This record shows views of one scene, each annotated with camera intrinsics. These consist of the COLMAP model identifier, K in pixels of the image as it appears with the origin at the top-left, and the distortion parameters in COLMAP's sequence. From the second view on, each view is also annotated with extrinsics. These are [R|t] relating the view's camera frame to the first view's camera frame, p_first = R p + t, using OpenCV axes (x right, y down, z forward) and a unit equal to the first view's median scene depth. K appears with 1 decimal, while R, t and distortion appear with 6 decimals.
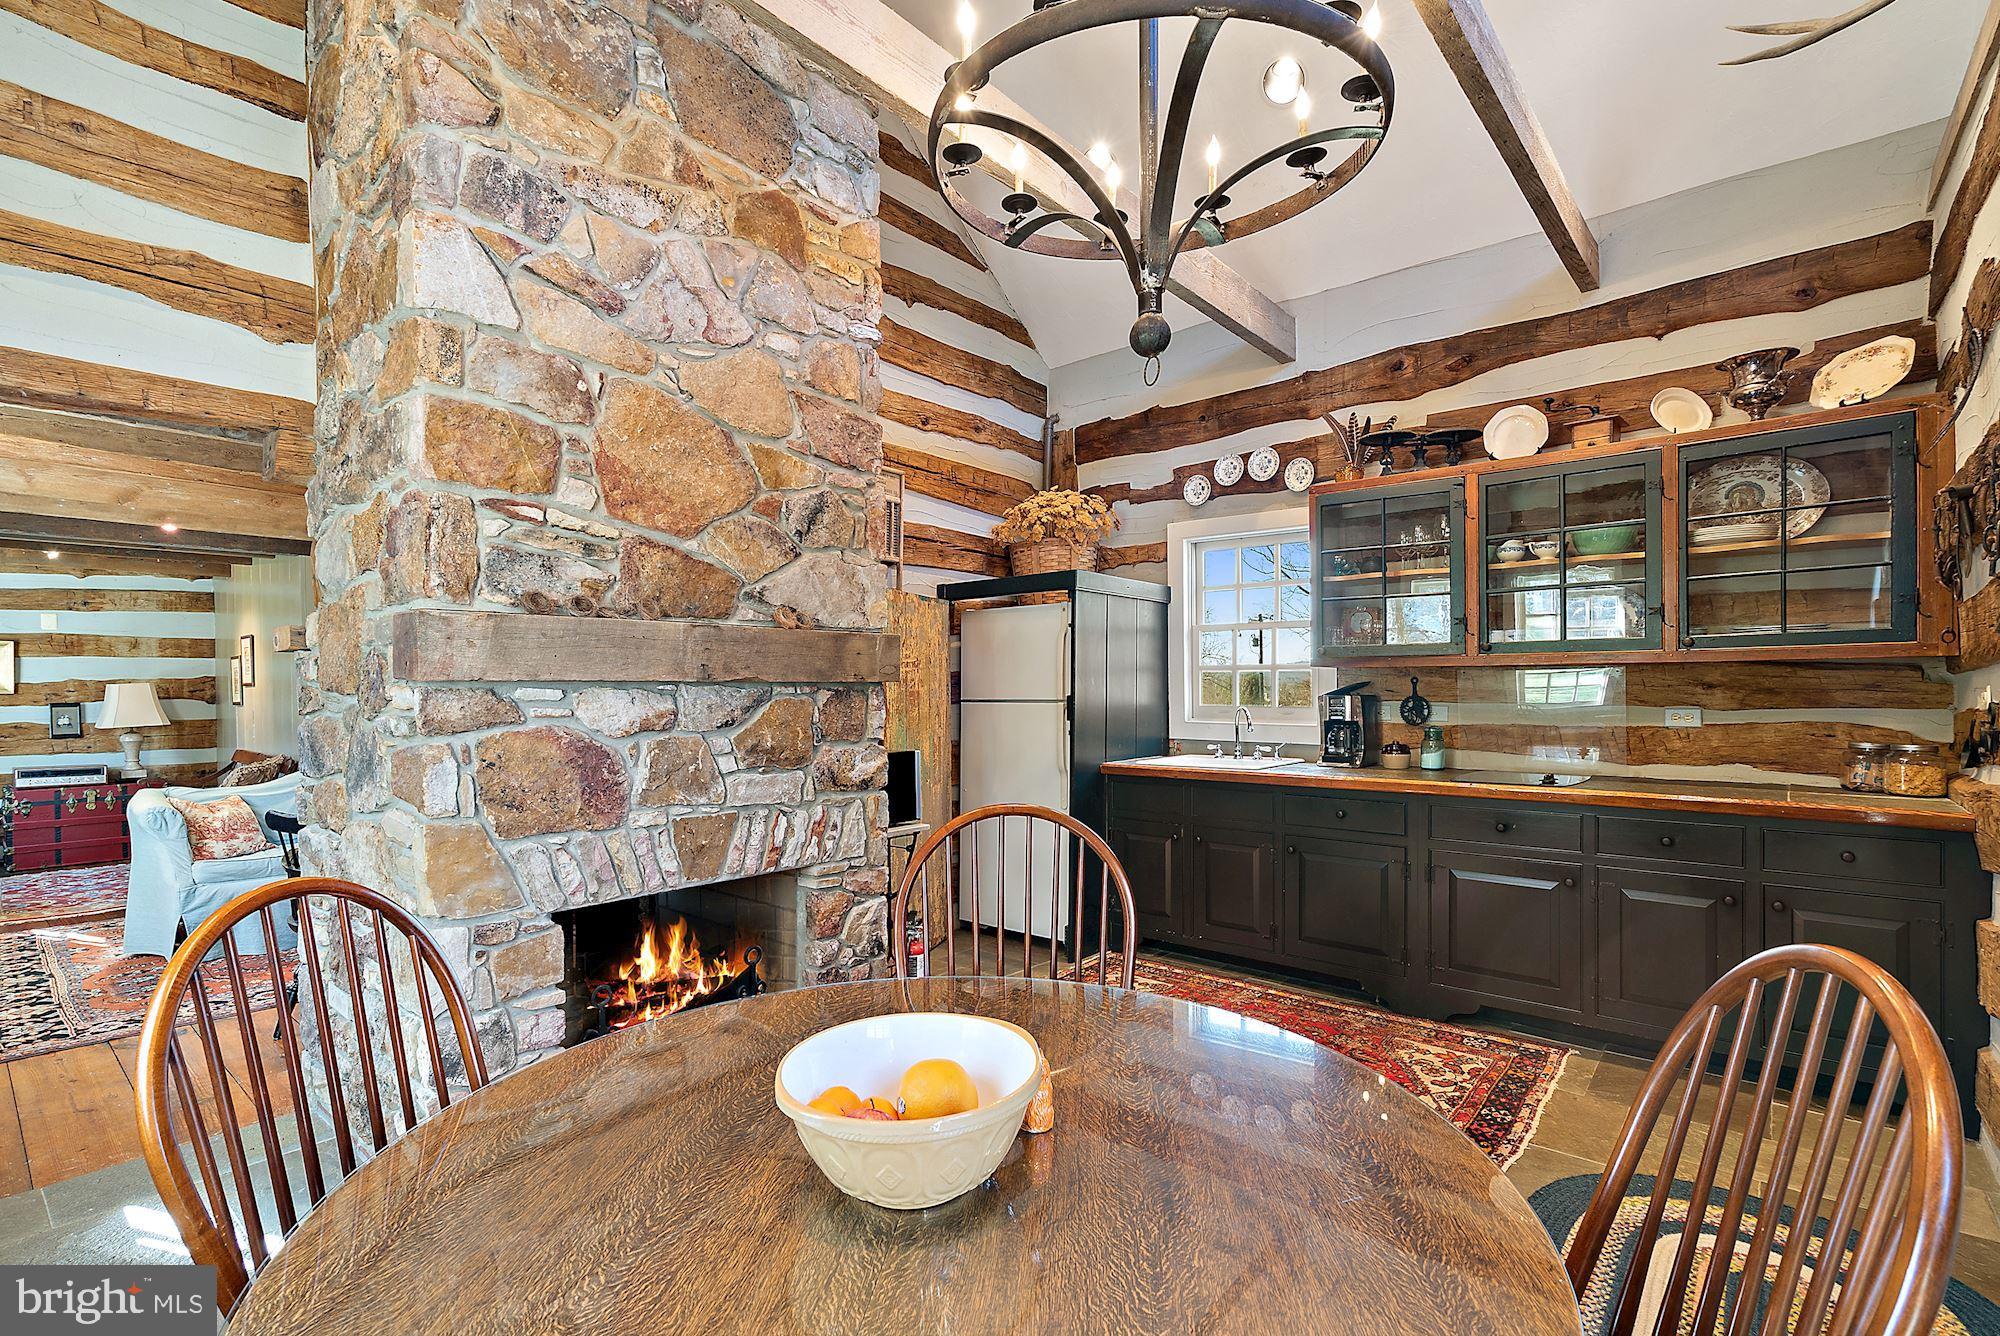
lens RADIAL K [[932.1, 0, 992.9], [0, 932.1, 691.5], [0, 0, 1]] dist [0.000166, 0.000020]
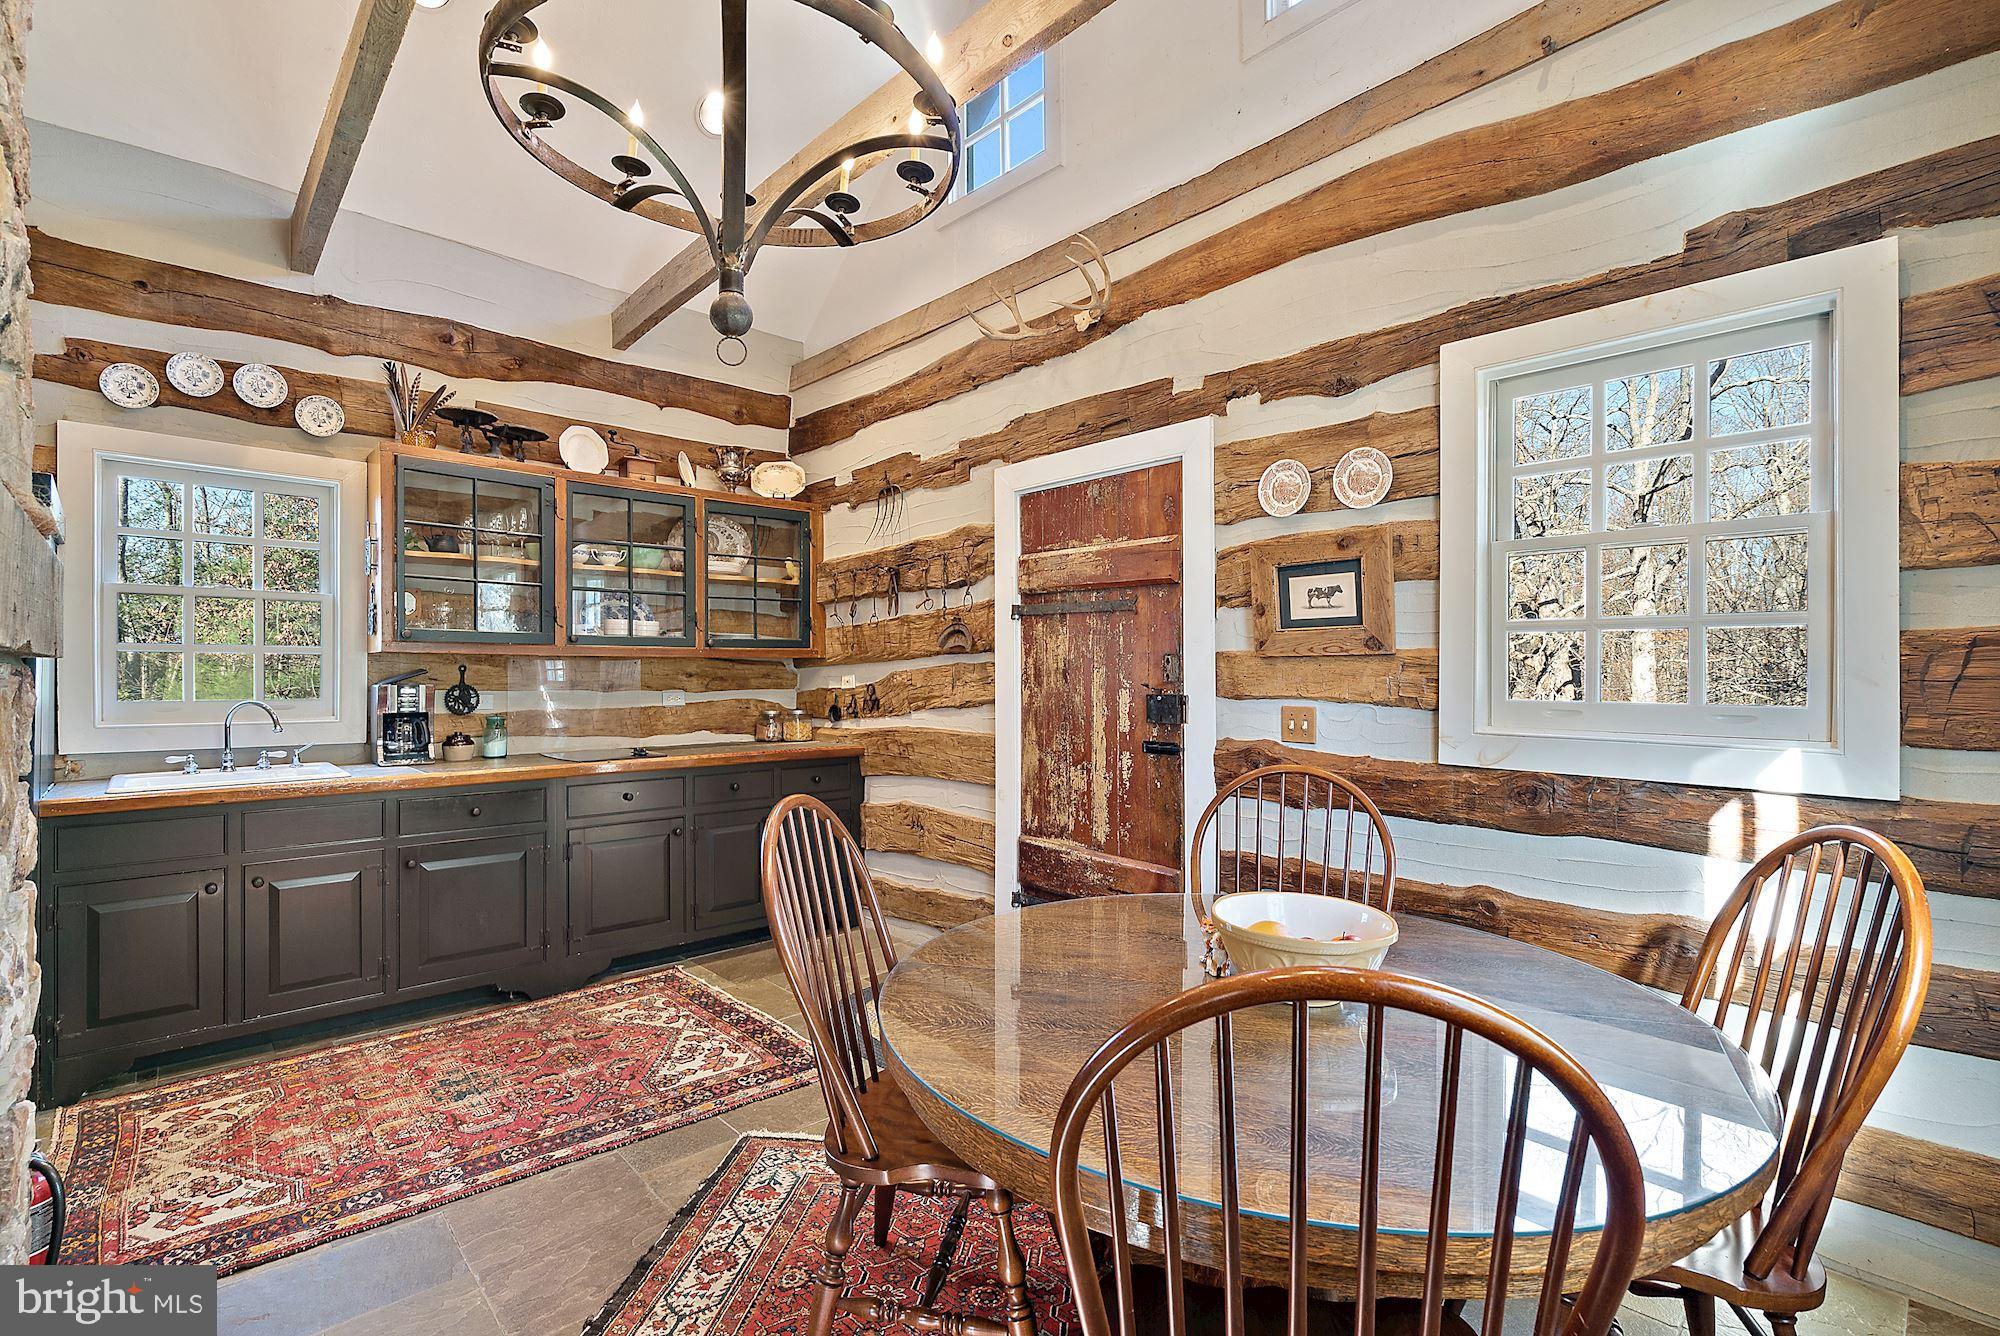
lens RADIAL K [[892.5, 0, 1000.0], [0, 892.5, 668.0], [0, 0, 1]] dist [-0.000266, -0.000135]
pose [[0.112358, 0.013082, 0.993582, -0.526648], [0.006984, 0.999878, -0.013954, 0.005982], [-0.993643, 0.008507, 0.112253, 0.440207]]
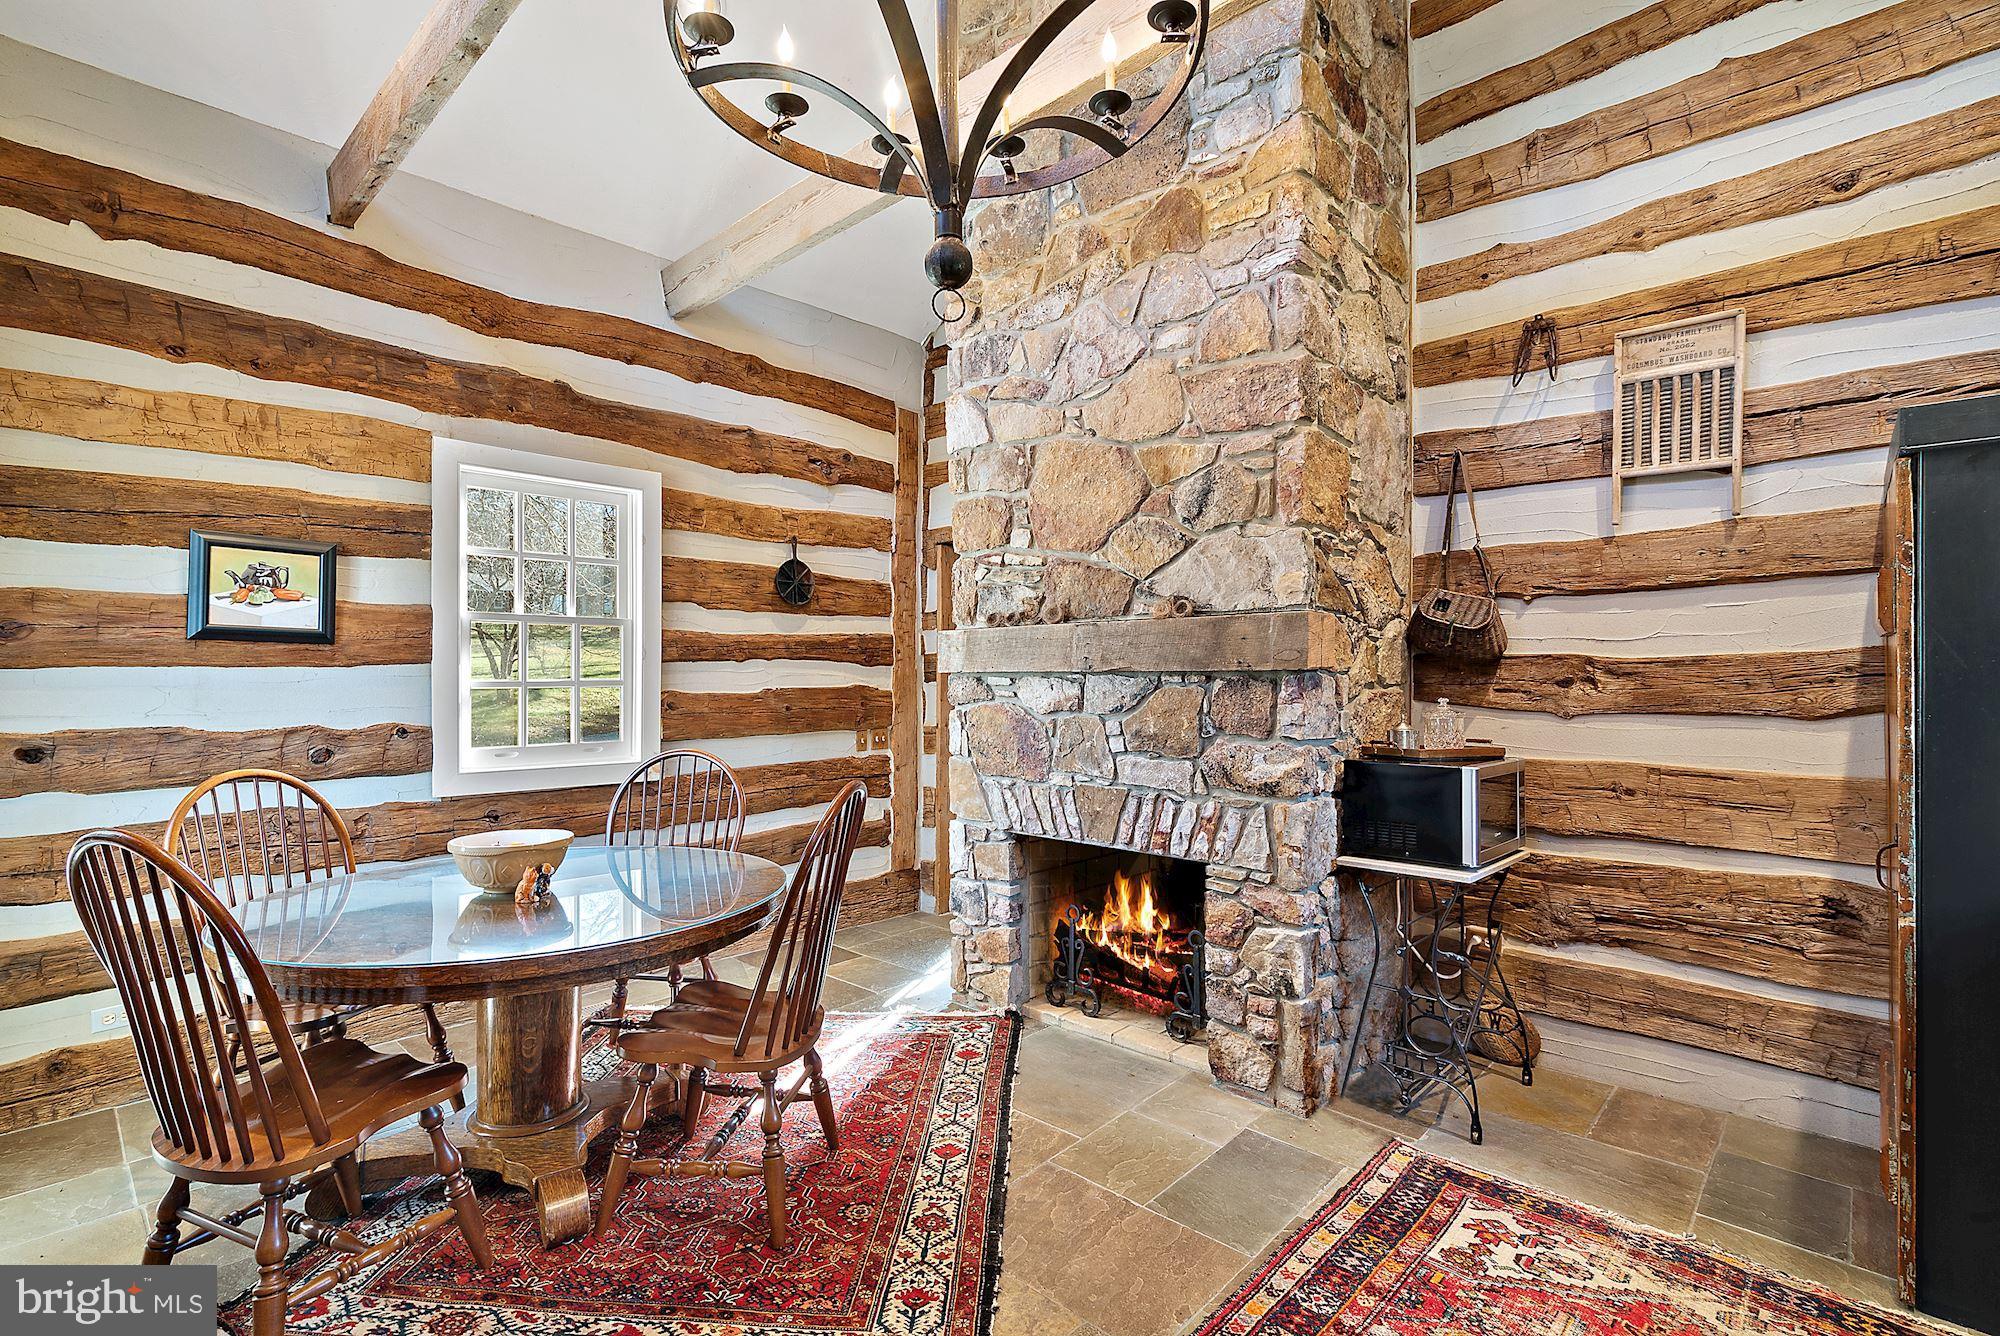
lens RADIAL K [[932.7, 0, 1000.0], [0, 932.7, 668.0], [0, 0, 1]] dist [0.002911, 0.000452]
pose [[-0.052350, -0.004367, -0.998619, 0.718862], [-0.000624, 0.999990, -0.004340, -0.008150], [0.998629, 0.000396, -0.052352, 0.780432]]
